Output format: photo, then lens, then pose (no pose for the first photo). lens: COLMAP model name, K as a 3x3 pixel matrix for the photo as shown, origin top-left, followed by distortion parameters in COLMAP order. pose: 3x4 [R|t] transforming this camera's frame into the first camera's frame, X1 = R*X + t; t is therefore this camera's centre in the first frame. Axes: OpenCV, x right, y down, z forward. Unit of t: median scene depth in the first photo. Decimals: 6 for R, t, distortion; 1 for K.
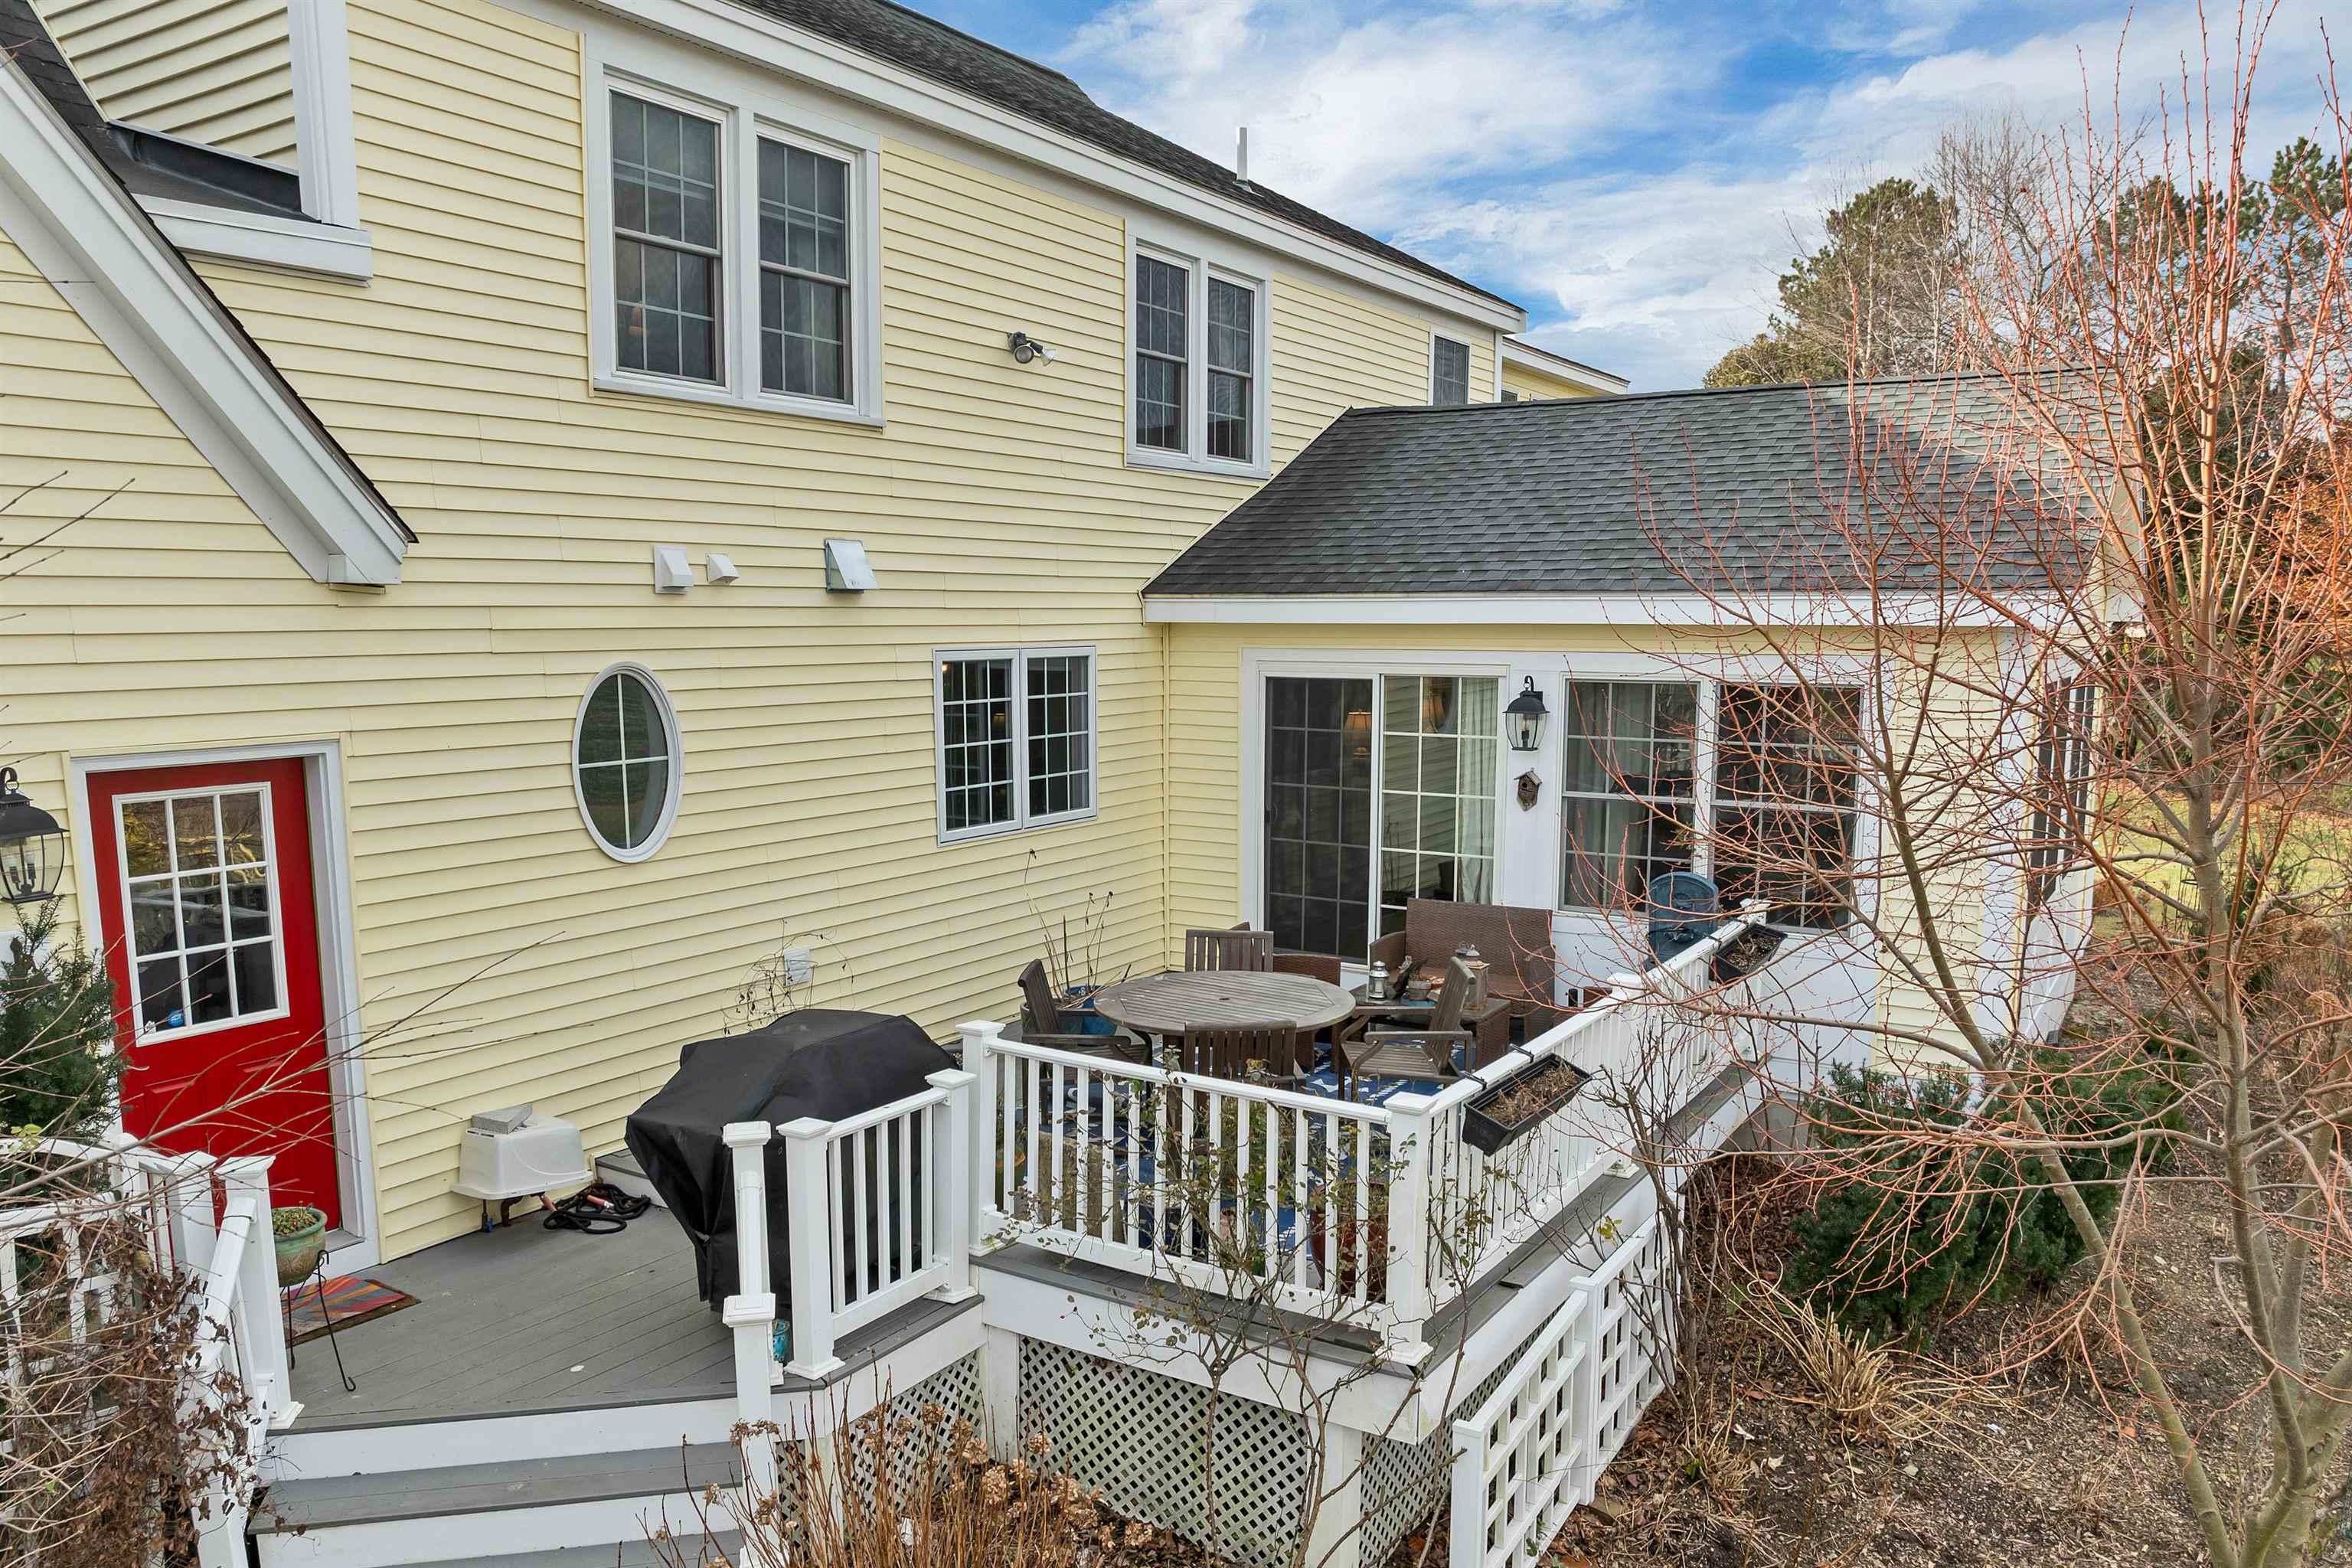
lens RADIAL K [[1692.2, 0, 1208.1], [0, 1692.2, 891.1], [0, 0, 1]] dist [-0.001634, 0.001934]
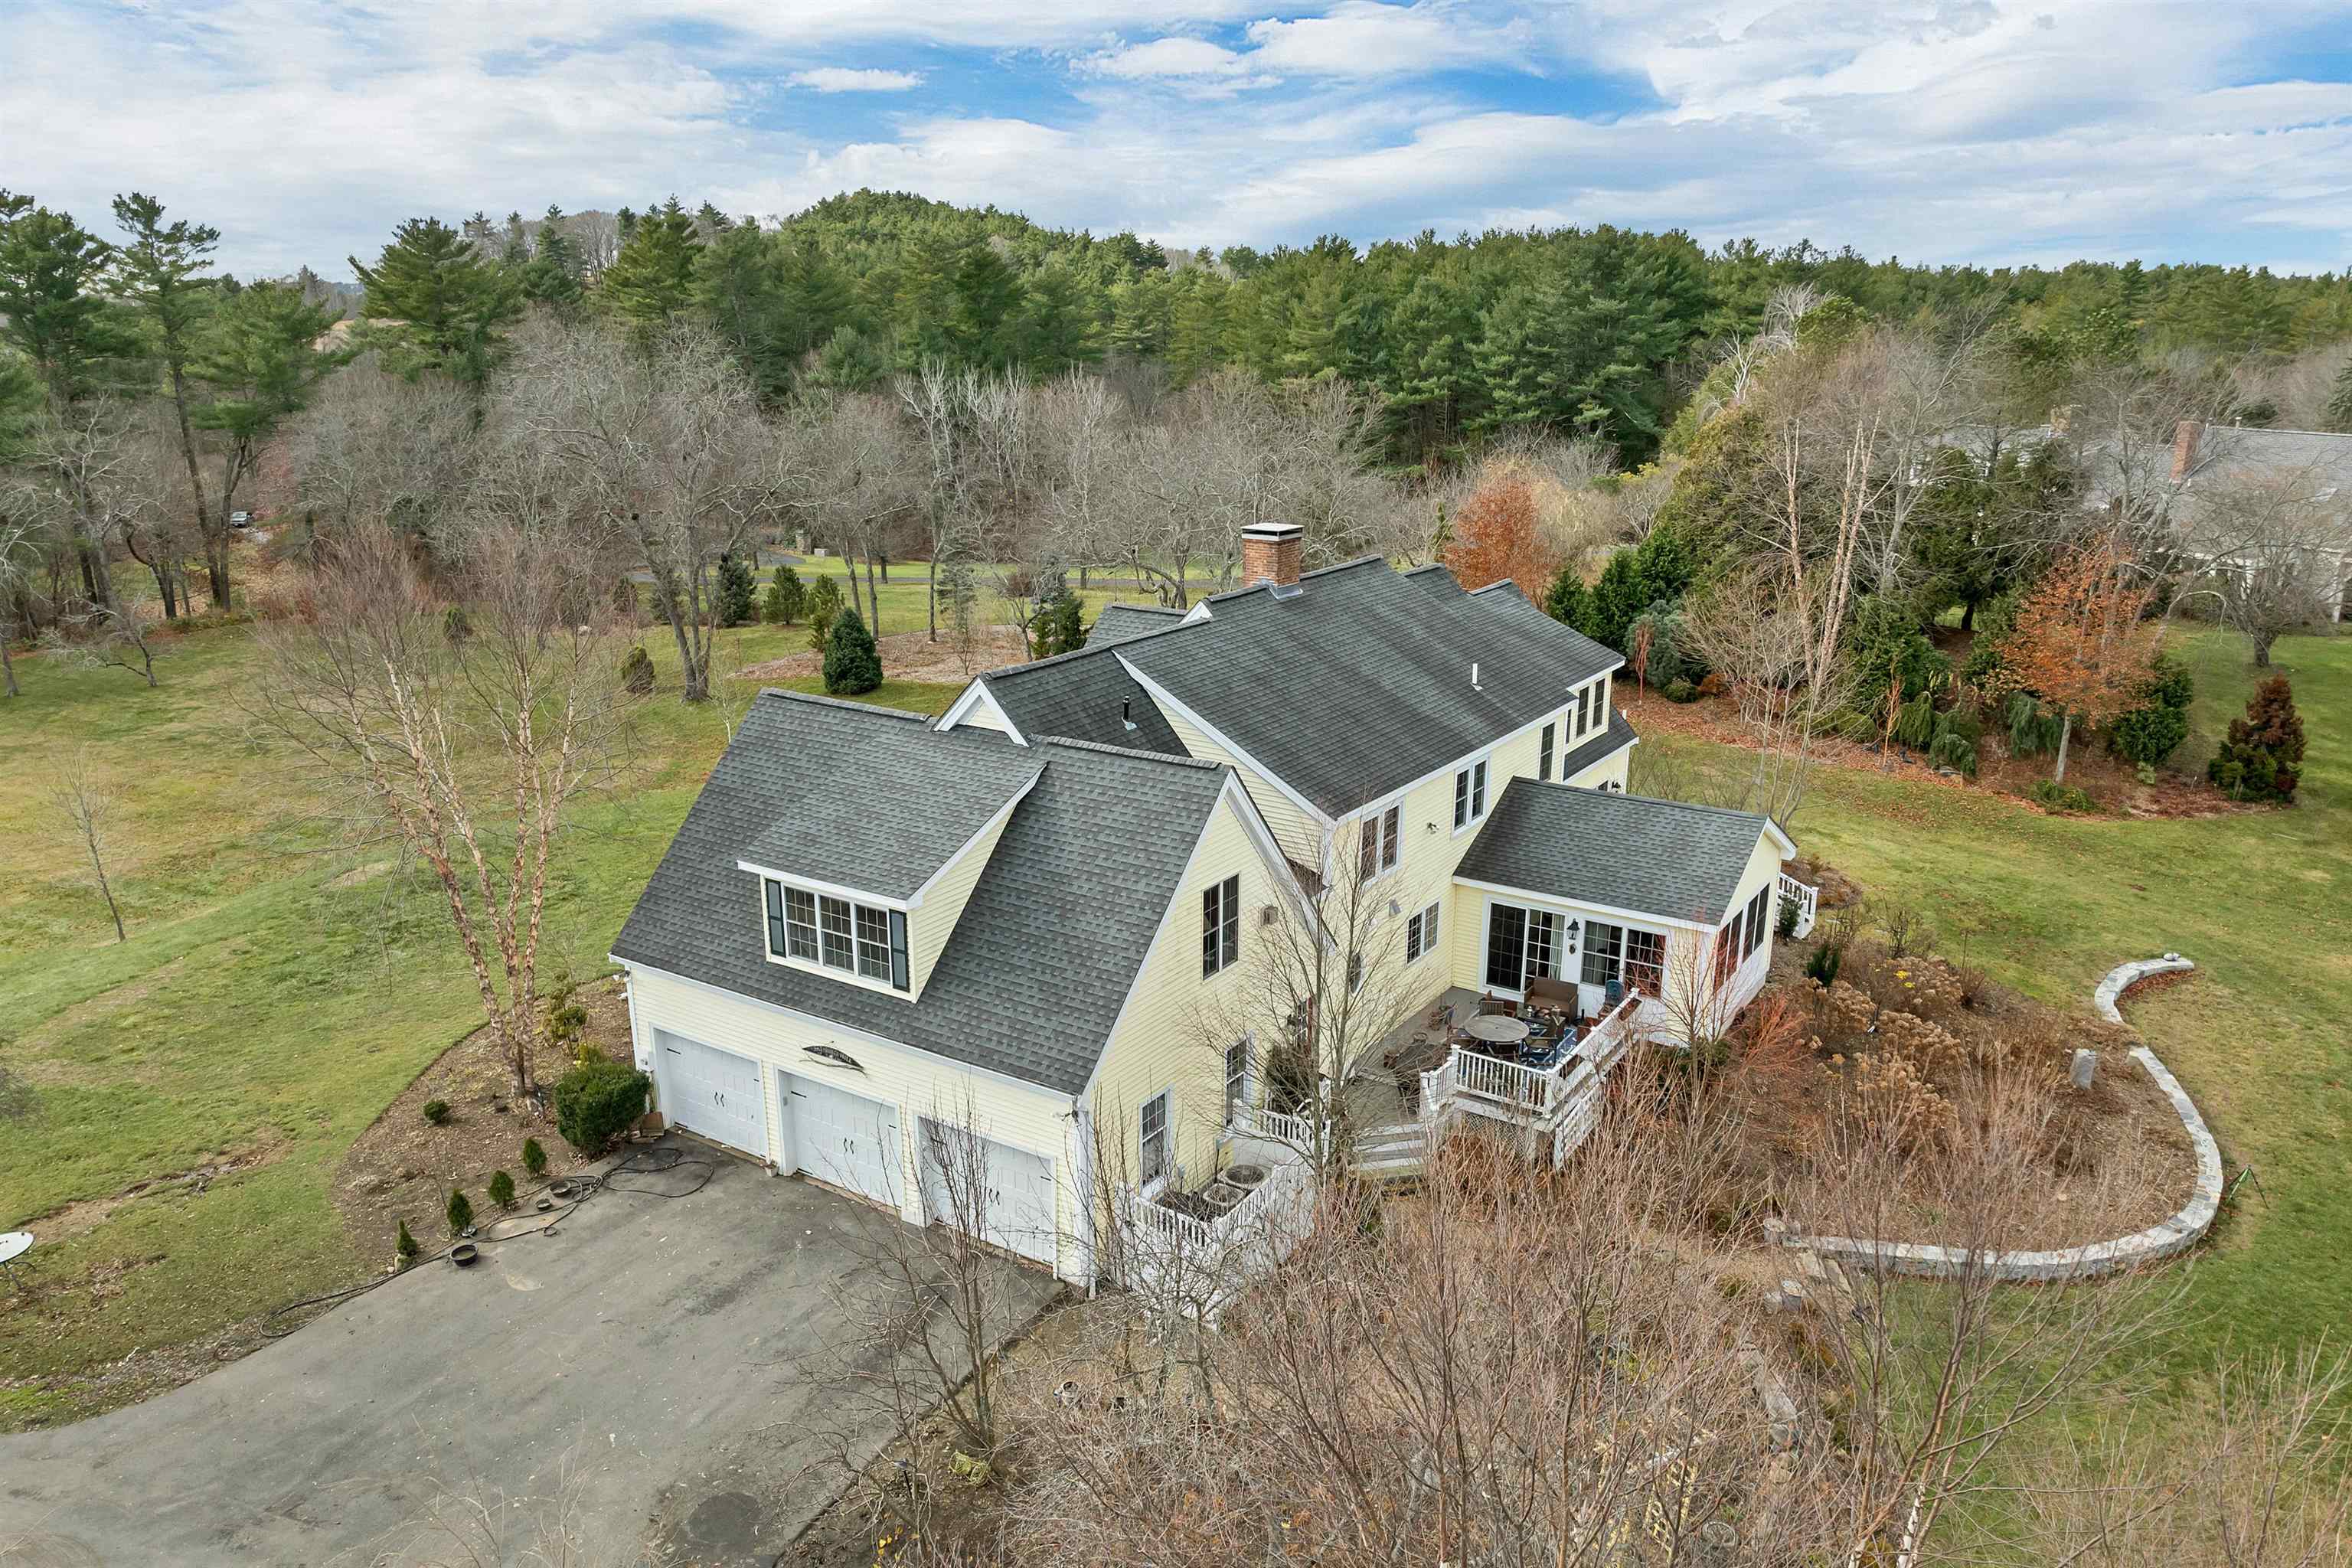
lens RADIAL K [[1692.2, 0, 1208.1], [0, 1692.2, 891.1], [0, 0, 1]] dist [-0.001634, 0.001934]
pose [[0.999926, 0.007328, -0.009663, -0.518021], [-0.005679, 0.986962, 0.160851, -0.729652], [0.010715, -0.160785, 0.986931, -2.376327]]
